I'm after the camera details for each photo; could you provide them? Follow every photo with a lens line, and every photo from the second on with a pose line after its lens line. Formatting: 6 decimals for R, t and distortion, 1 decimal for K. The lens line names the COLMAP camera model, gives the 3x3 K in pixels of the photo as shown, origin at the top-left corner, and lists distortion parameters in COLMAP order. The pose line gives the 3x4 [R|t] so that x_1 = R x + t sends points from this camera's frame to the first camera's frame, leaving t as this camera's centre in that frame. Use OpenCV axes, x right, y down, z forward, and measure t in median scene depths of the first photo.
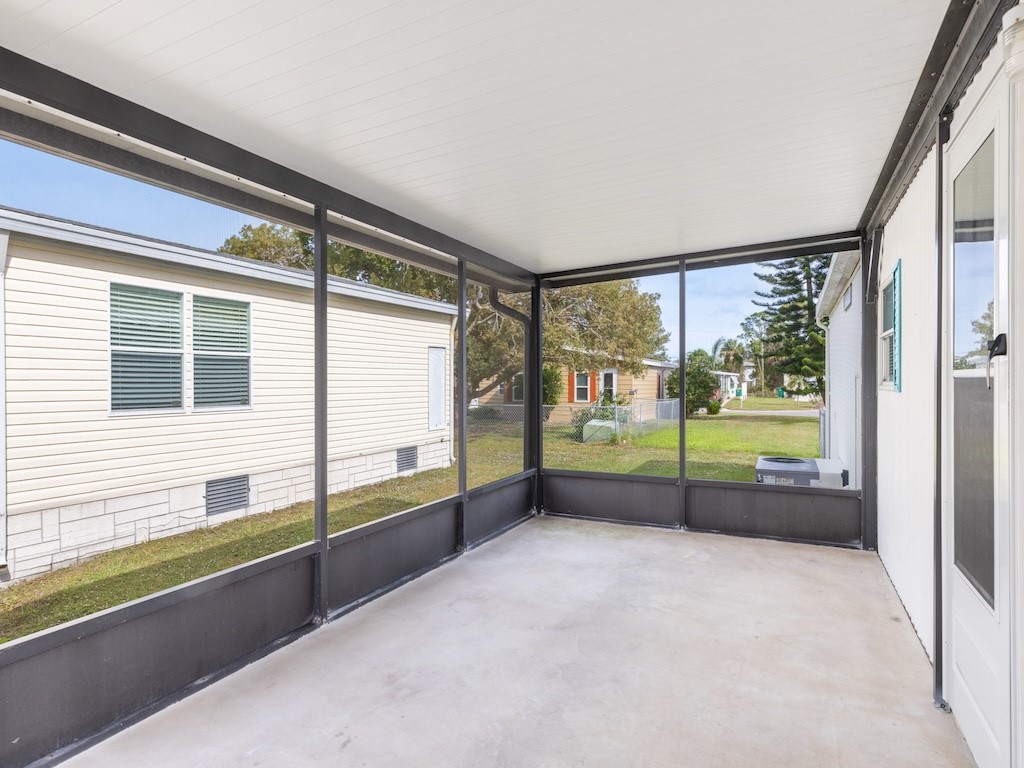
lens RADIAL K [[540.3, 0, 503.1], [0, 540.3, 379.0], [0, 0, 1]] dist [0.000839, -0.000063]
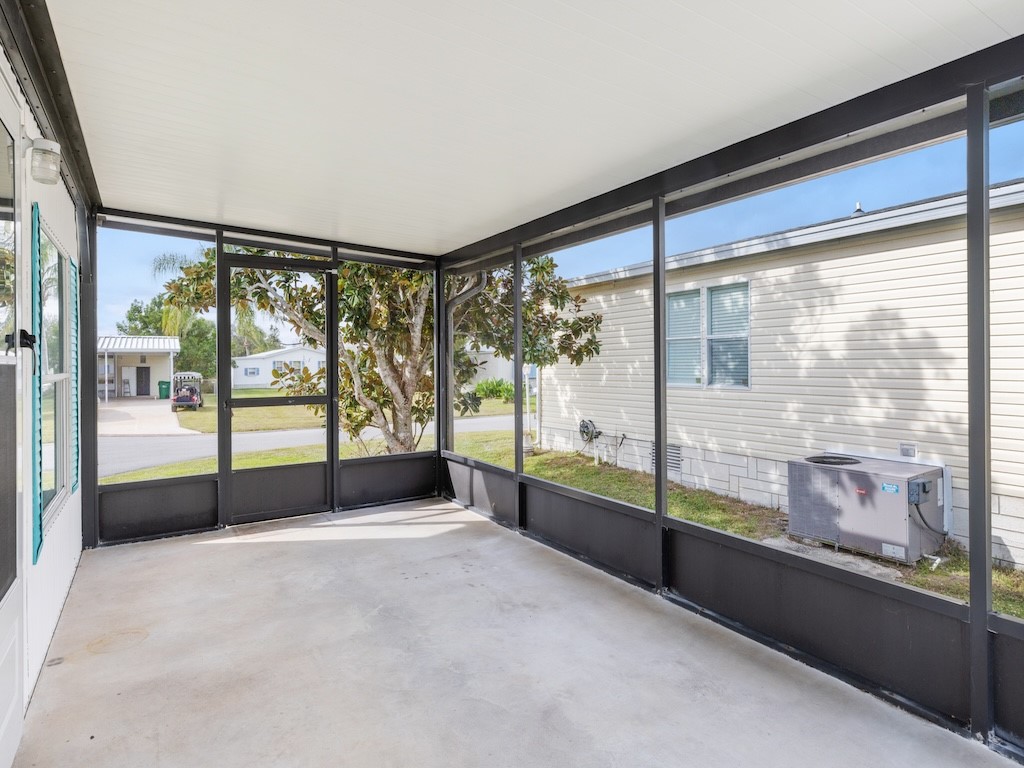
lens RADIAL K [[540.3, 0, 503.1], [0, 540.3, 379.0], [0, 0, 1]] dist [0.000839, -0.000063]
pose [[-0.476984, 0.029676, -0.878411, 0.731624], [0.010157, 0.999549, 0.028253, 0.006176], [0.878853, 0.004554, -0.477070, 1.264860]]
